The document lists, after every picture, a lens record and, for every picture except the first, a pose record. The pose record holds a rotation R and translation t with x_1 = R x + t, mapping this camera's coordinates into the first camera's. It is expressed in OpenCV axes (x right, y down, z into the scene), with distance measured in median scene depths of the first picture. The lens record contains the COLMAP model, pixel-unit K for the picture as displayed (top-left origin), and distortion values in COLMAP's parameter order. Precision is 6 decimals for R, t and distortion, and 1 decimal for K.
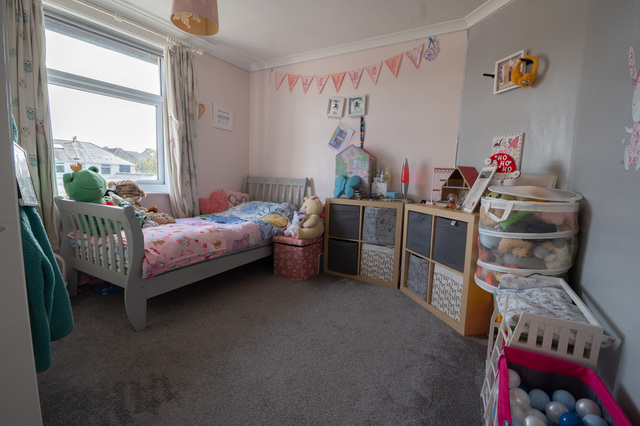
lens RADIAL K [[297.9, 0, 323.4], [0, 297.9, 213.8], [0, 0, 1]] dist [0.001869, -0.015303]
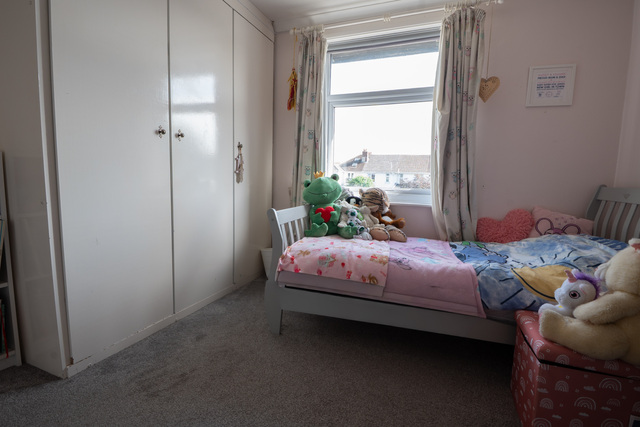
lens RADIAL K [[297.9, 0, 323.4], [0, 297.9, 214.3], [0, 0, 1]] dist [0.001869, -0.015303]
pose [[0.158697, 0.085449, -0.983623, 0.226050], [-0.139965, 0.988134, 0.063260, -0.057137], [0.977356, 0.127633, 0.168773, 0.591245]]
